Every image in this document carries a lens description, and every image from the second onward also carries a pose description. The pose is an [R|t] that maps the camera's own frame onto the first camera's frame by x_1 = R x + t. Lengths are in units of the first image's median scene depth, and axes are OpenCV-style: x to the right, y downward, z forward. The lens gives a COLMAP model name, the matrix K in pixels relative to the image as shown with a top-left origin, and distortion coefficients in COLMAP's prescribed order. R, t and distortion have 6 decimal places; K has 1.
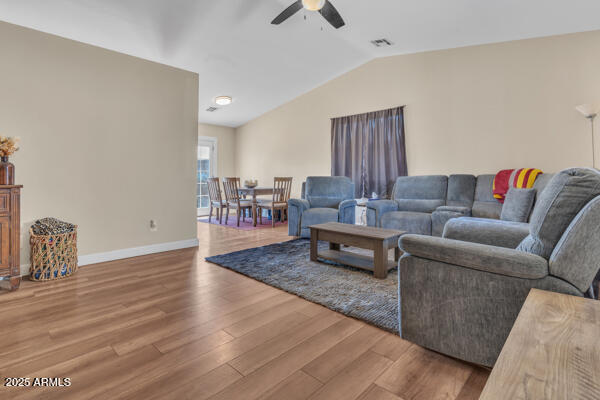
lens RADIAL K [[296.7, 0, 299.9], [0, 296.7, 177.9], [0, 0, 1]] dist [0.001408, 0.000317]
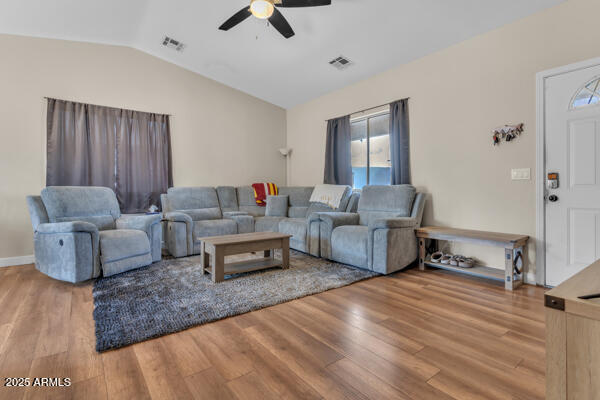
lens RADIAL K [[289.9, 0, 299.1], [0, 289.9, 194.0], [0, 0, 1]] dist [-0.000828, -0.000054]
pose [[0.171658, -0.011809, 0.985086, -0.544664], [0.002767, 0.999930, 0.011504, 0.007102], [-0.985153, 0.000751, 0.171678, 0.439262]]
